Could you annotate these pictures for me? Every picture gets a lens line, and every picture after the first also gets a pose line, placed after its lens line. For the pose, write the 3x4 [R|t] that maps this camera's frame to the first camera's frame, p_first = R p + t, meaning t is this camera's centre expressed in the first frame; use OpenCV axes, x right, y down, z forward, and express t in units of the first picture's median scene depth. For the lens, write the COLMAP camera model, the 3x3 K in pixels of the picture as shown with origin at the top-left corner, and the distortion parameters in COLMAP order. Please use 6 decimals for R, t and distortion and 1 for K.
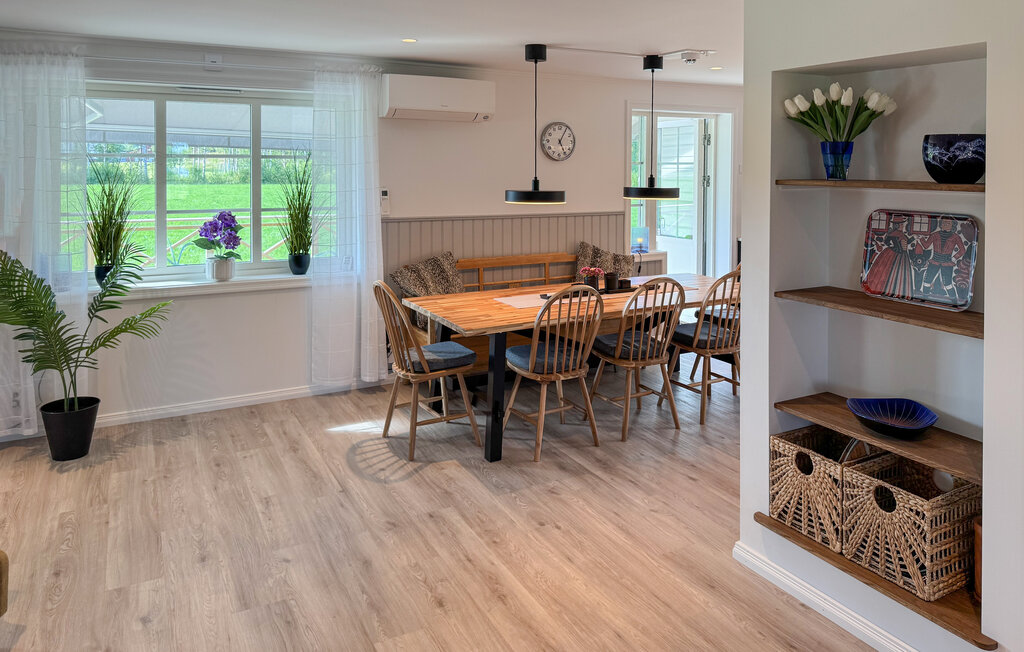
lens RADIAL K [[732.1, 0, 550.8], [0, 732.1, 175.8], [0, 0, 1]] dist [-0.002734, -0.003955]
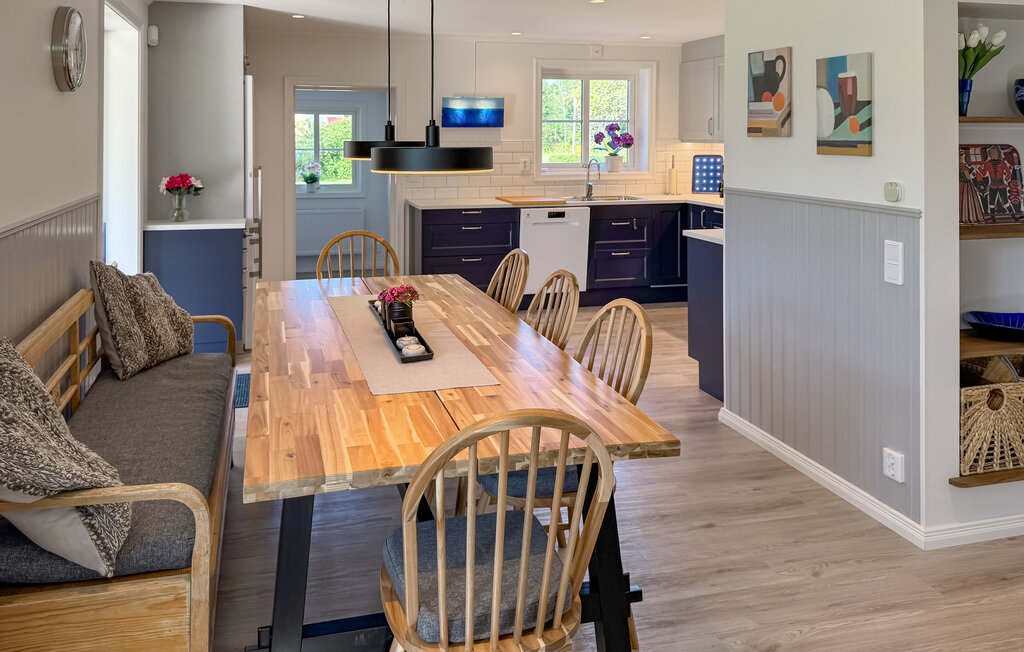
lens RADIAL K [[805.8, 0, 498.3], [0, 805.8, 137.8], [0, 0, 1]] dist [-0.005213, 0.004503]
pose [[0.258373, -0.005361, 0.966030, -0.875878], [0.016493, 0.999863, 0.001138, 0.023906], [-0.965904, 0.015638, 0.258426, 1.347741]]
